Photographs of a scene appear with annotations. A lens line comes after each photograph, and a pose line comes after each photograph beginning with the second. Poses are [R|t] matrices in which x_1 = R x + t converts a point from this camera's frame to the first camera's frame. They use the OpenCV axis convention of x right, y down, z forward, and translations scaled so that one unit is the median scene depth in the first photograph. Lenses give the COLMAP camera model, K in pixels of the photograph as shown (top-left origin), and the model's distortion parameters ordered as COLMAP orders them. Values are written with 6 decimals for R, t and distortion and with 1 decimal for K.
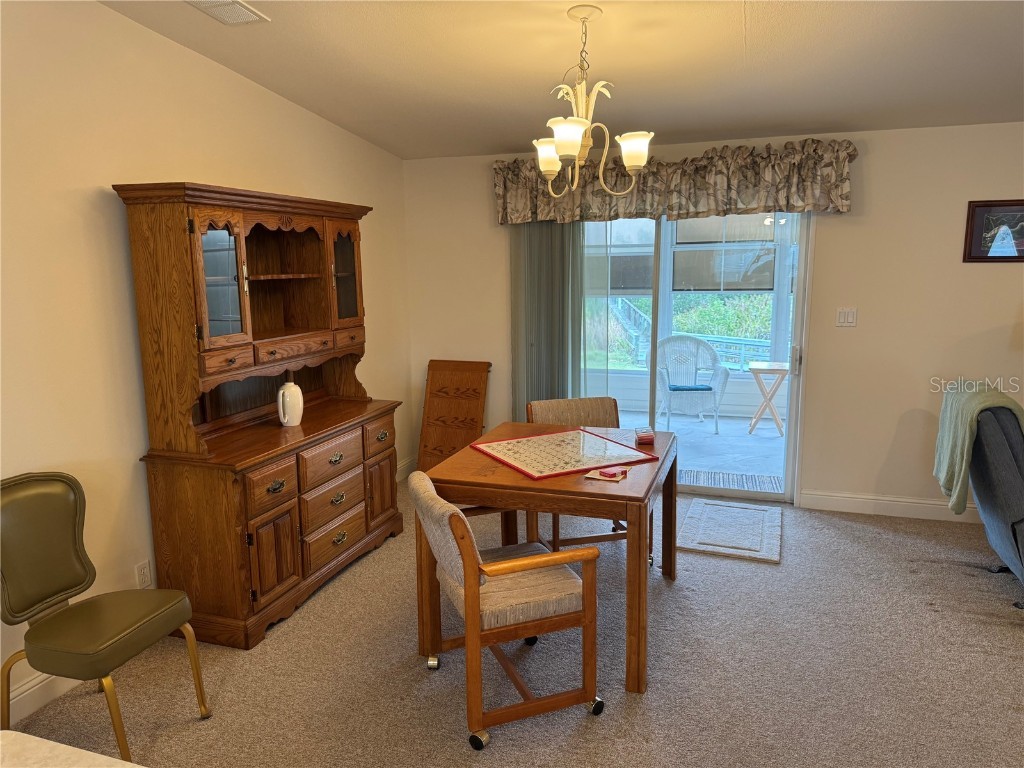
lens RADIAL K [[724.5, 0, 511.5], [0, 724.5, 383.3], [0, 0, 1]] dist [0.065142, -0.080780]
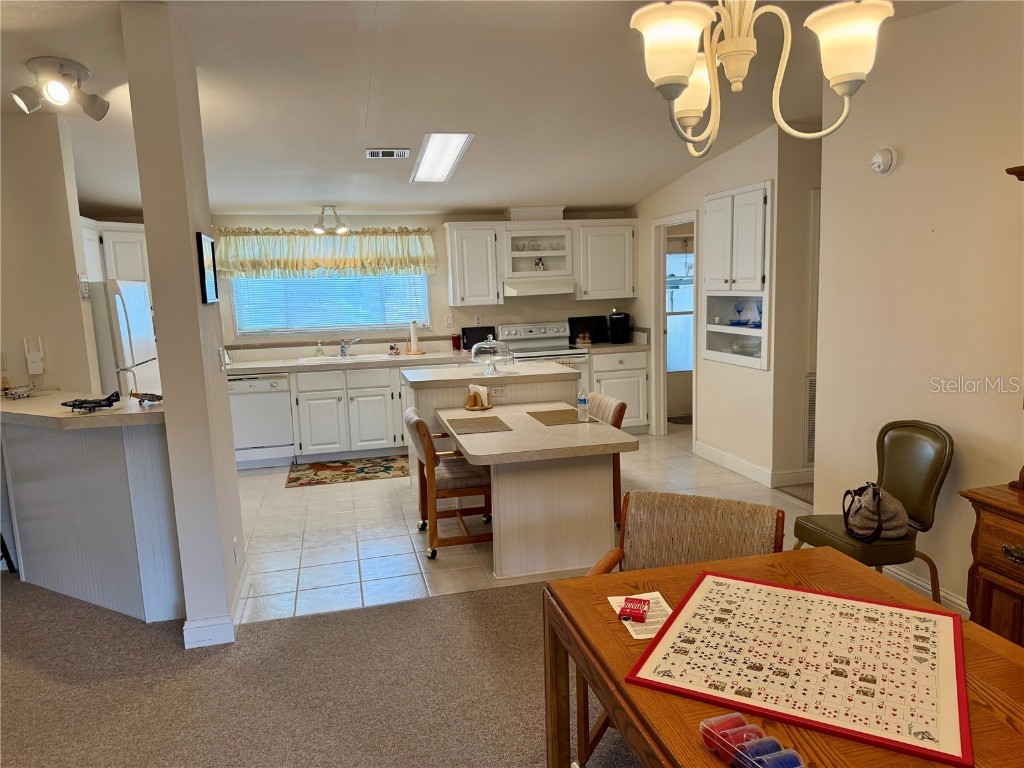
lens RADIAL K [[724.5, 0, 509.8], [0, 724.5, 391.5], [0, 0, 1]] dist [0.065142, -0.080780]
pose [[-0.843358, 0.125062, -0.522597, 0.517893], [-0.039238, 0.955611, 0.292007, -0.230802], [0.535918, 0.266772, -0.801015, 1.338754]]
